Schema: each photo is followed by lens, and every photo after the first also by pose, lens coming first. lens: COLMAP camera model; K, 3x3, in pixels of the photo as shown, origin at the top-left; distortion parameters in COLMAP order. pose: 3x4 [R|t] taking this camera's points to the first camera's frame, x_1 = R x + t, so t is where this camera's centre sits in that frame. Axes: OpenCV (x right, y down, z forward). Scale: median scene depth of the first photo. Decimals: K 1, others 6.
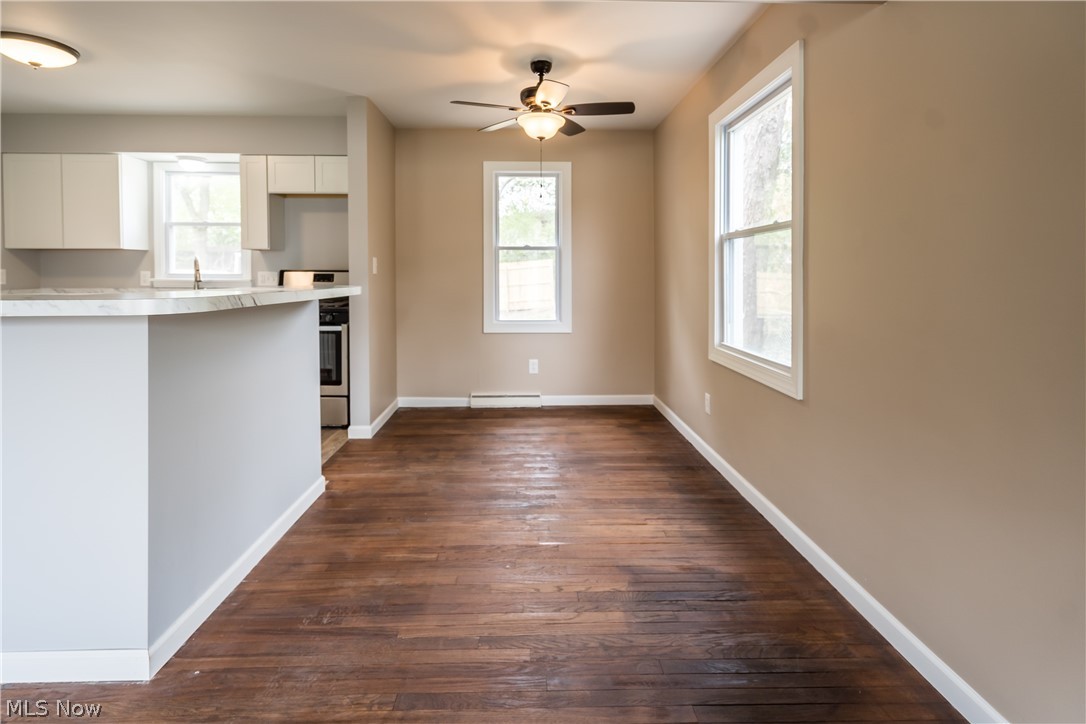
lens RADIAL K [[526.0, 0, 491.6], [0, 526.0, 294.1], [0, 0, 1]] dist [0.011763, 0.000181]
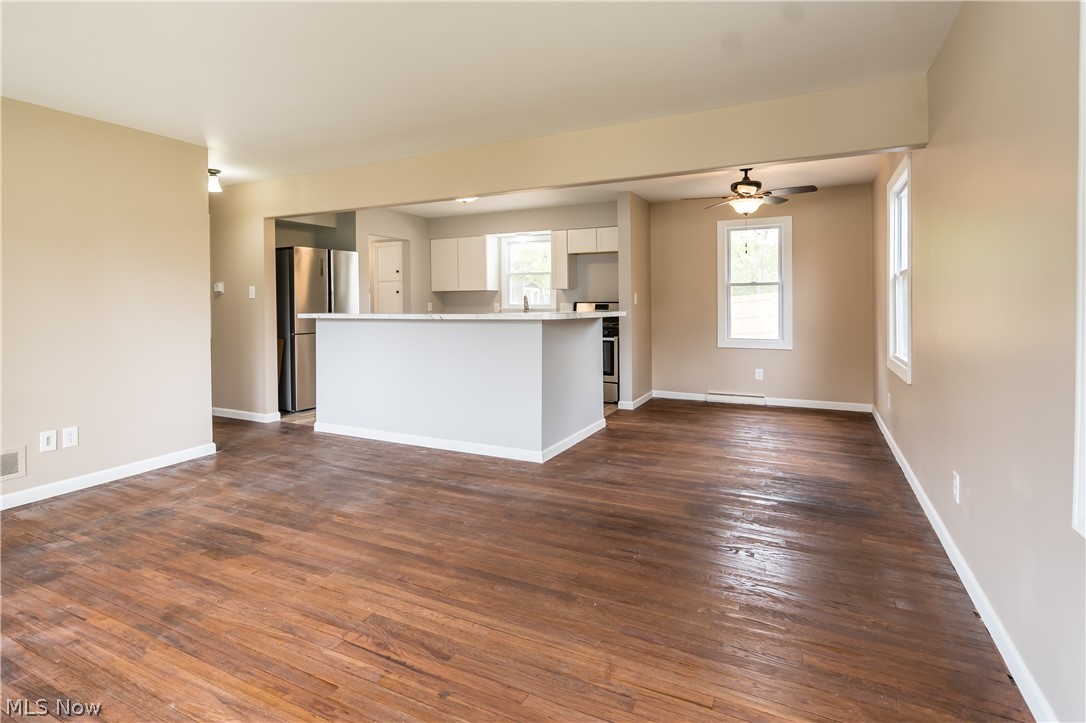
lens RADIAL K [[526.0, 0, 491.6], [0, 526.0, 293.6], [0, 0, 1]] dist [0.011763, 0.000181]
pose [[0.877776, -0.013841, -0.478872, 0.128439], [-0.014363, 0.998373, -0.055184, 0.019184], [0.478857, 0.055317, 0.876149, -0.483986]]
